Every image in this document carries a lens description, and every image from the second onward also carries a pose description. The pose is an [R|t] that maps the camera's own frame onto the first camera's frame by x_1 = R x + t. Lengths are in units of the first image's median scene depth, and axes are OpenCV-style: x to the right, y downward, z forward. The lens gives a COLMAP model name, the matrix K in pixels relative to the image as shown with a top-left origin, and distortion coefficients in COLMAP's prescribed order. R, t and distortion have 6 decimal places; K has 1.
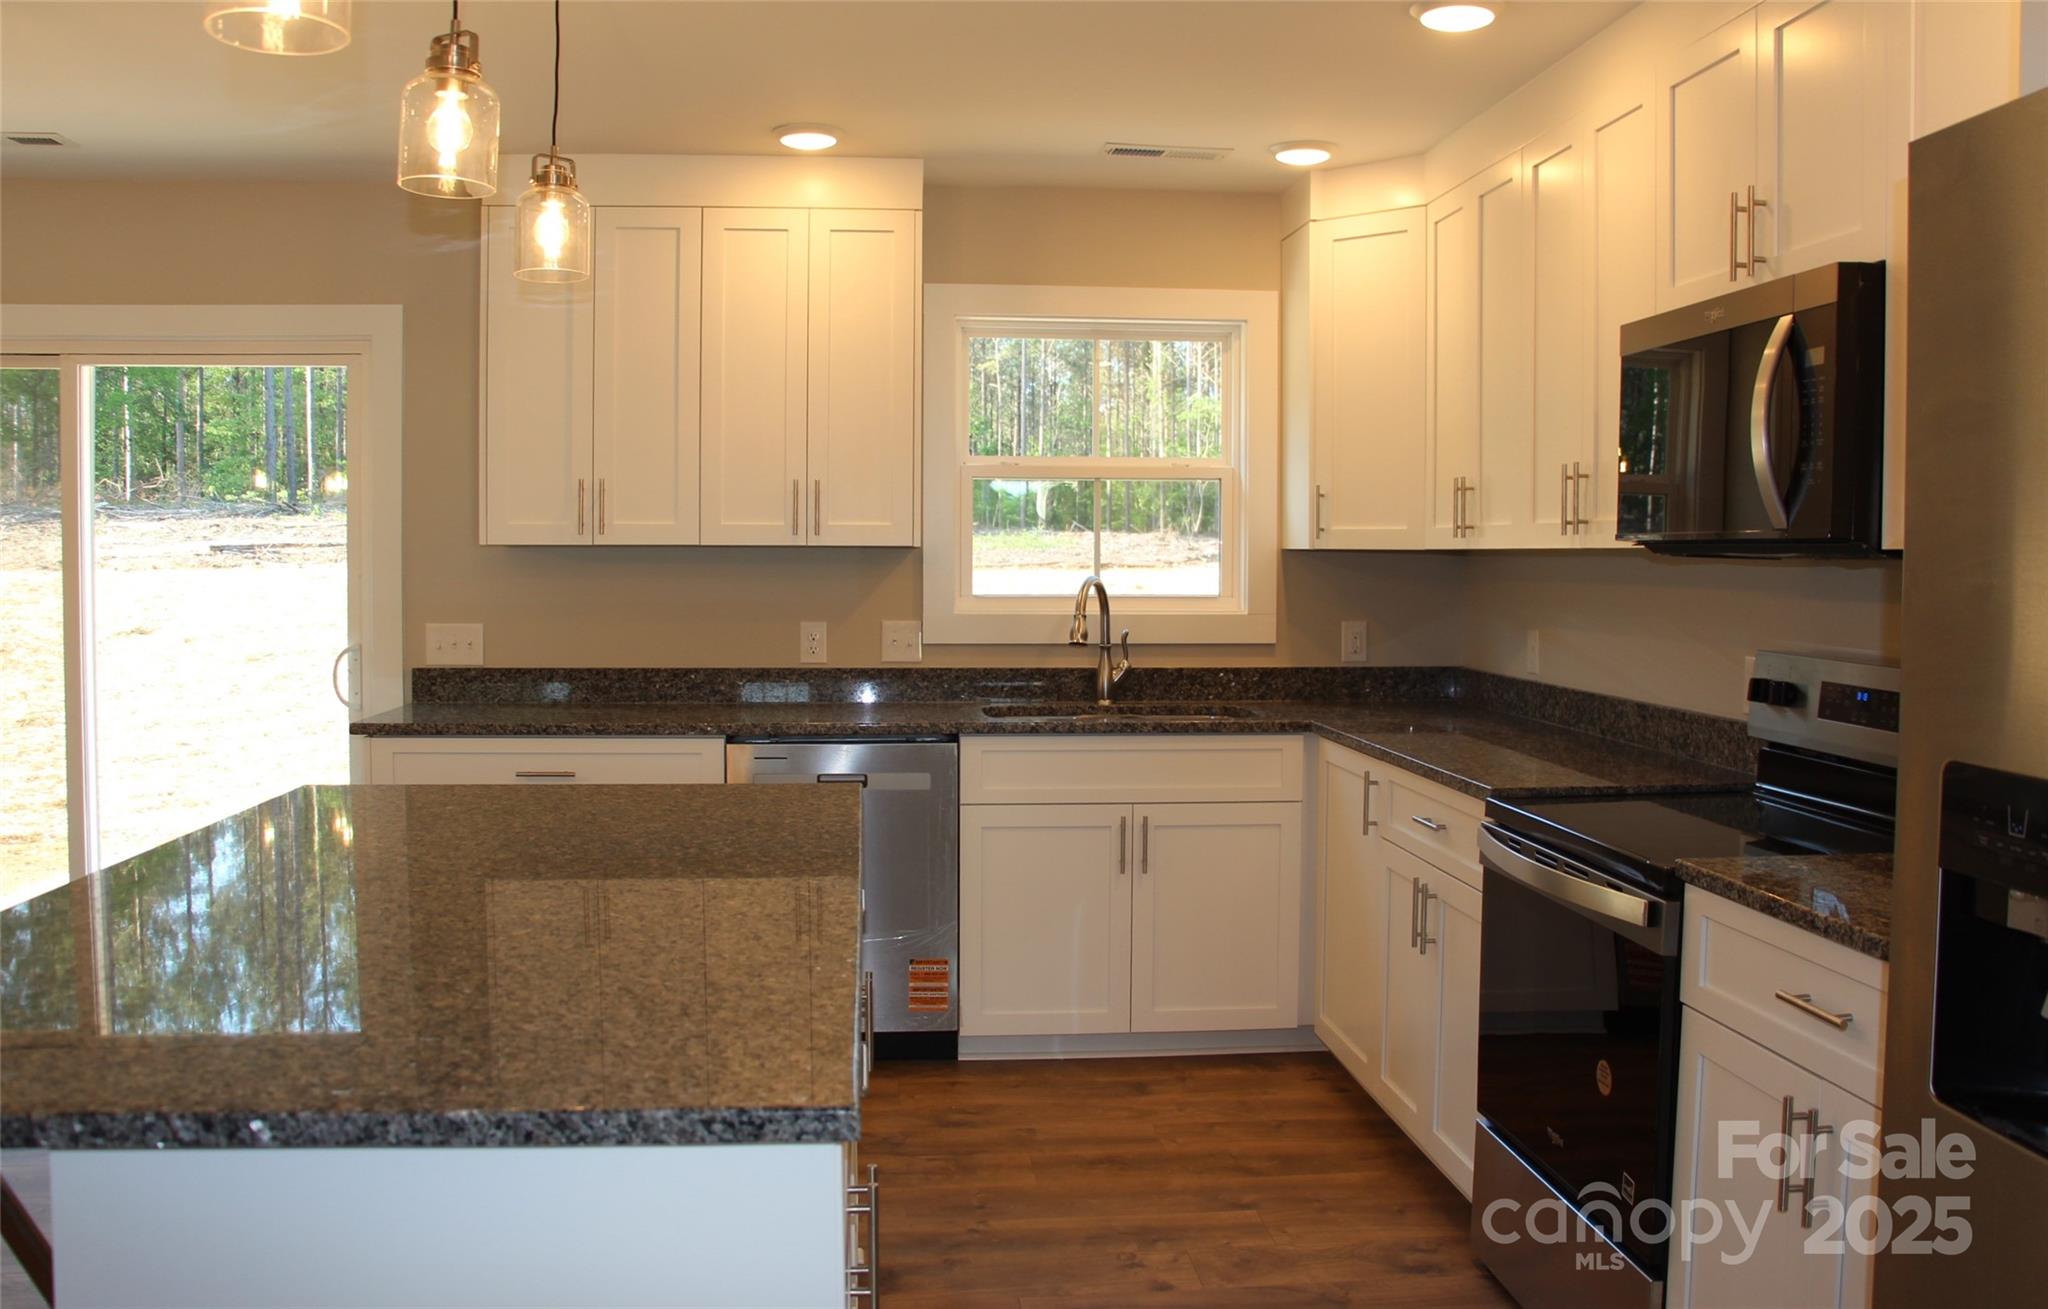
lens RADIAL K [[1726.2, 0, 1026.9], [0, 1726.2, 642.8], [0, 0, 1]] dist [-0.141759, 0.057529]
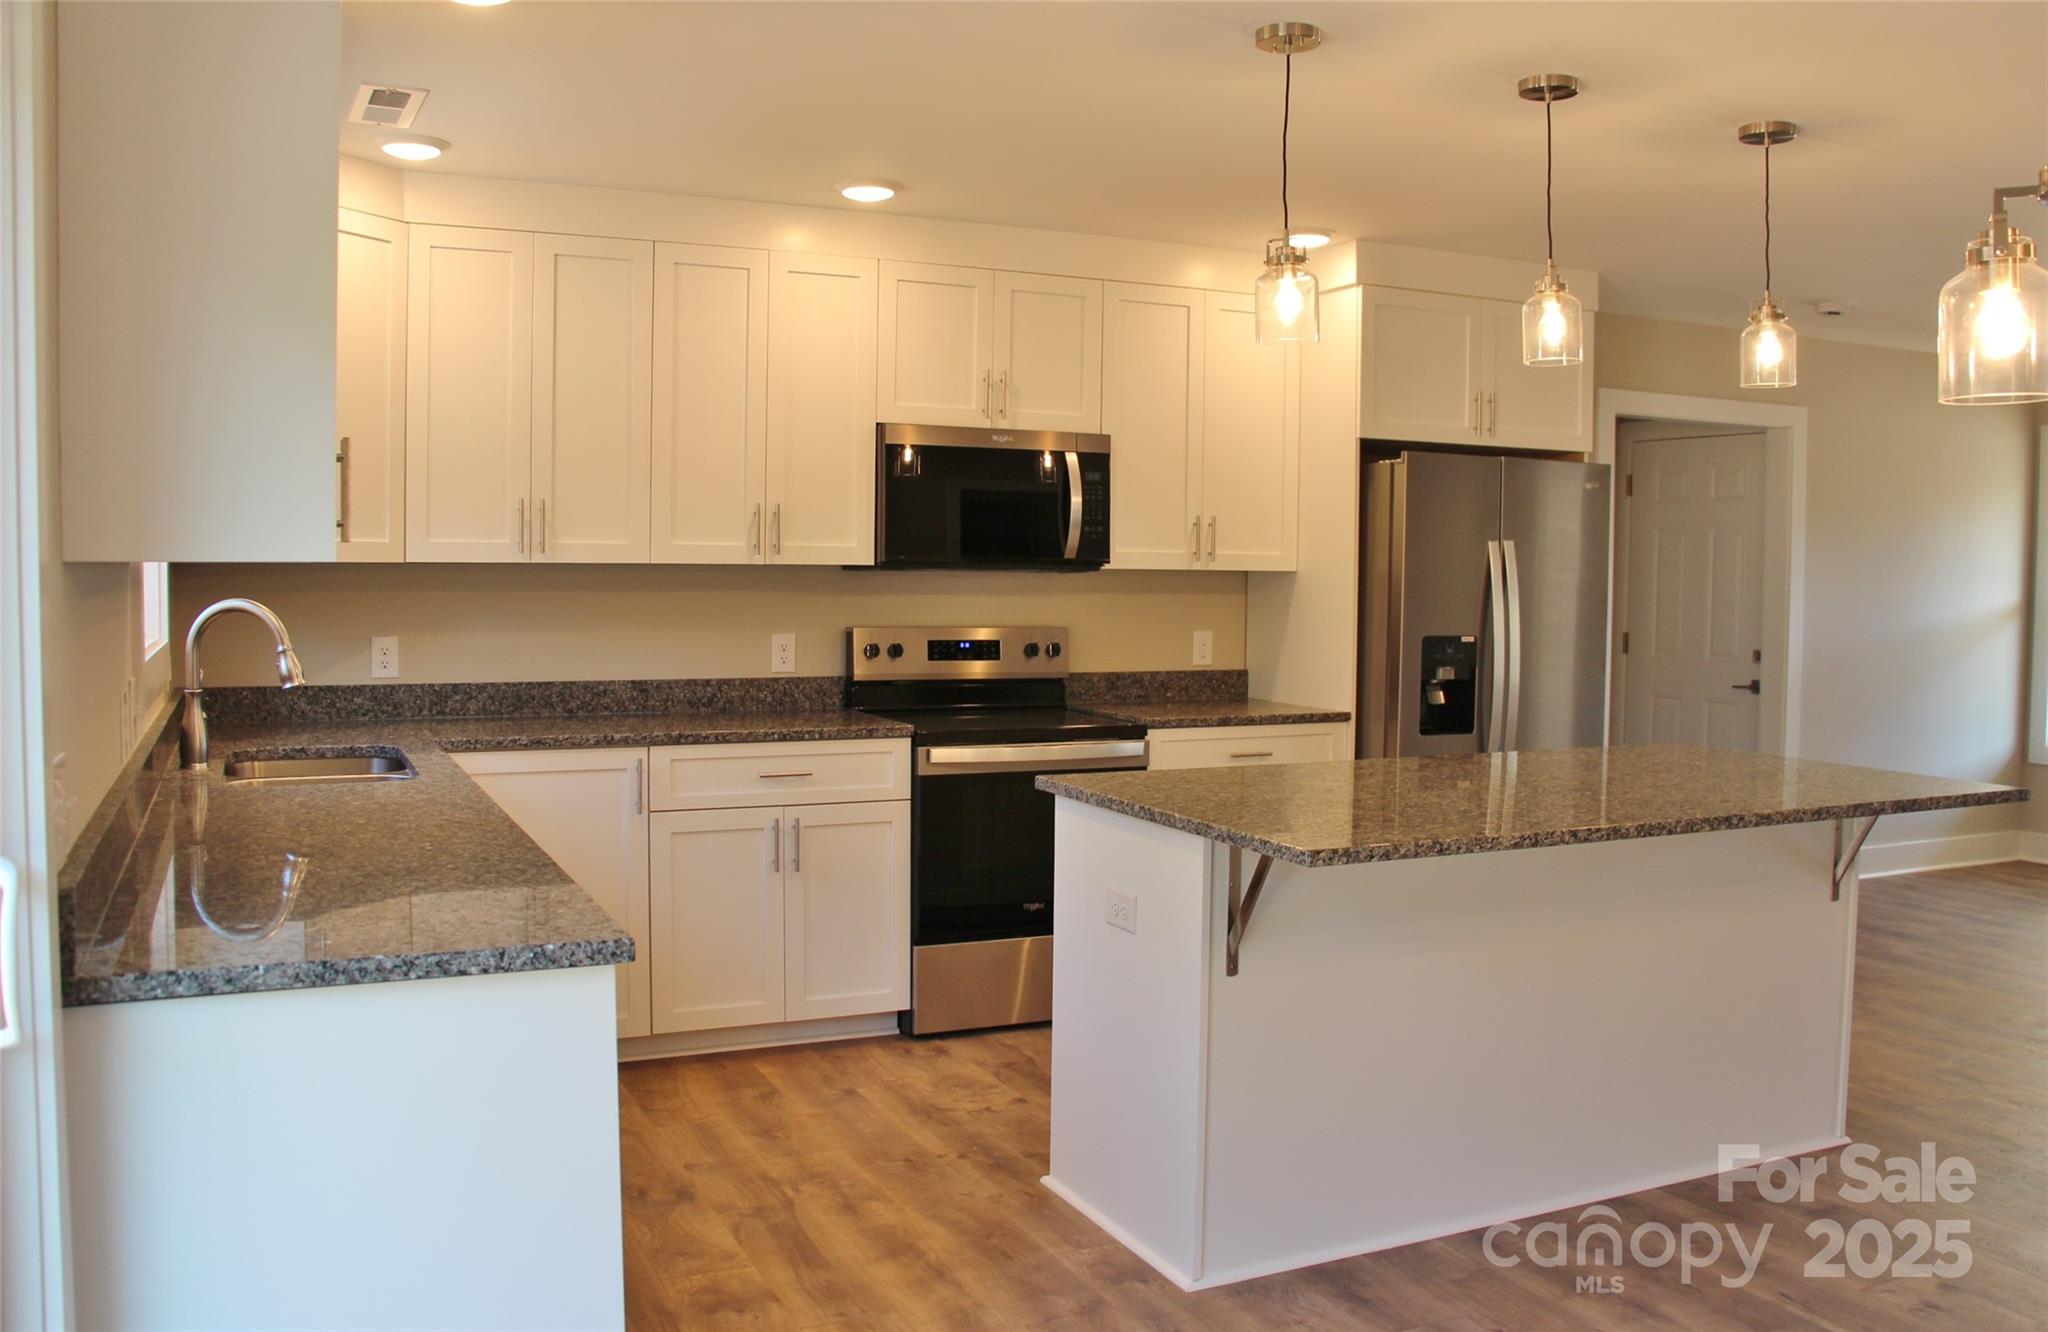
lens RADIAL K [[1729.3, 0, 1021.3], [0, 1729.3, 664.9], [0, 0, 1]] dist [-0.146982, 0.000019]
pose [[-0.329201, -0.063100, 0.942149, -0.827672], [0.036000, 0.996201, 0.079299, -0.059519], [-0.943573, 0.060022, -0.325679, 0.972058]]
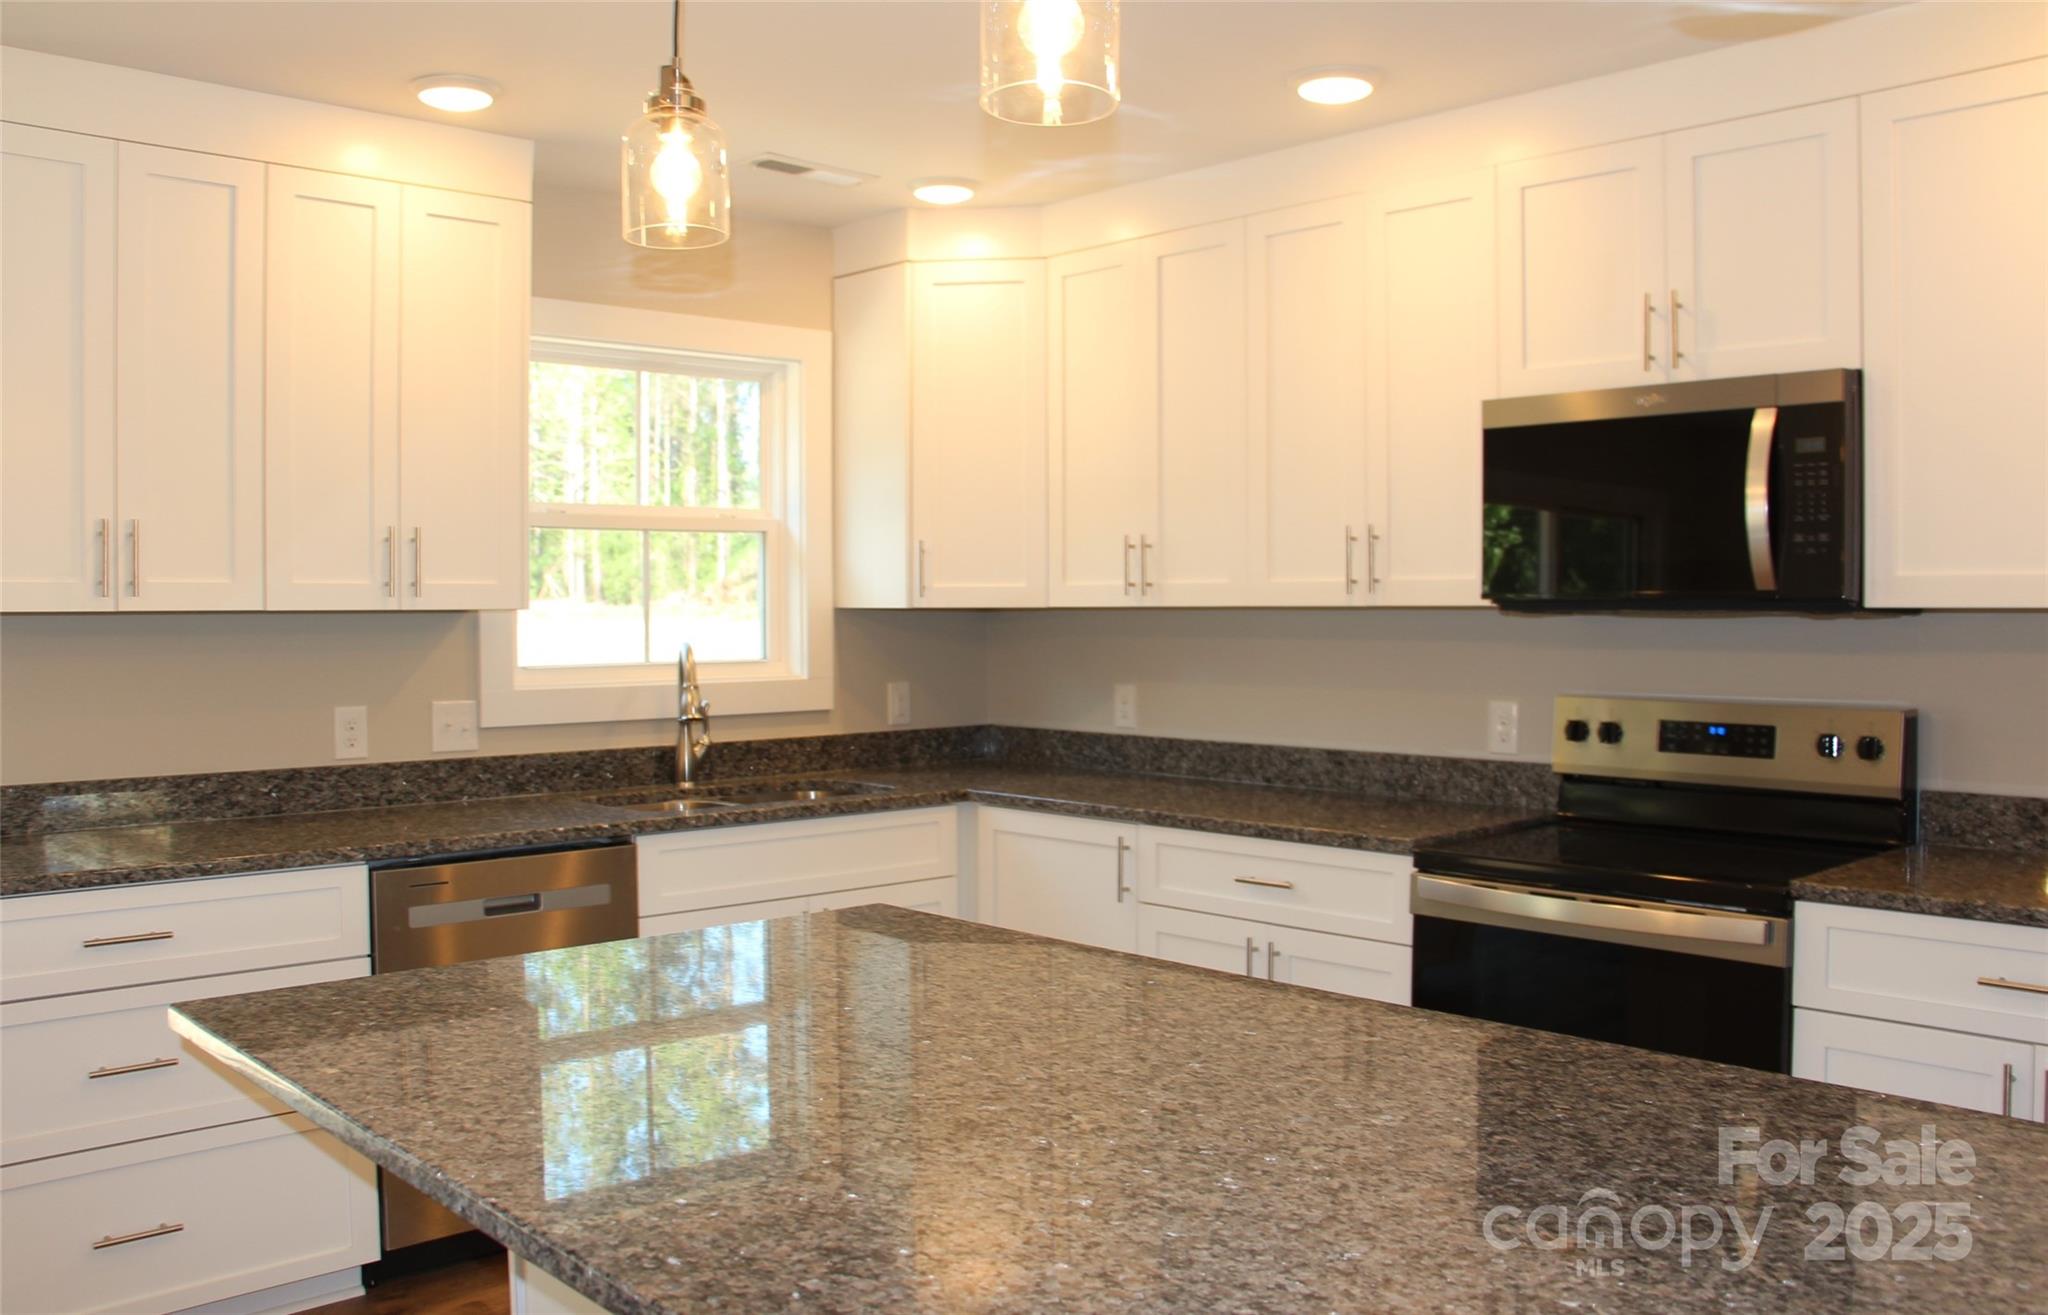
lens RADIAL K [[1726.2, 0, 1026.5], [0, 1726.2, 657.5], [0, 0, 1]] dist [-0.141759, 0.057529]
pose [[0.797156, -0.025102, 0.603251, -0.371696], [0.038603, 0.999210, -0.009433, -0.016578], [-0.602538, 0.030807, 0.797495, 0.214722]]
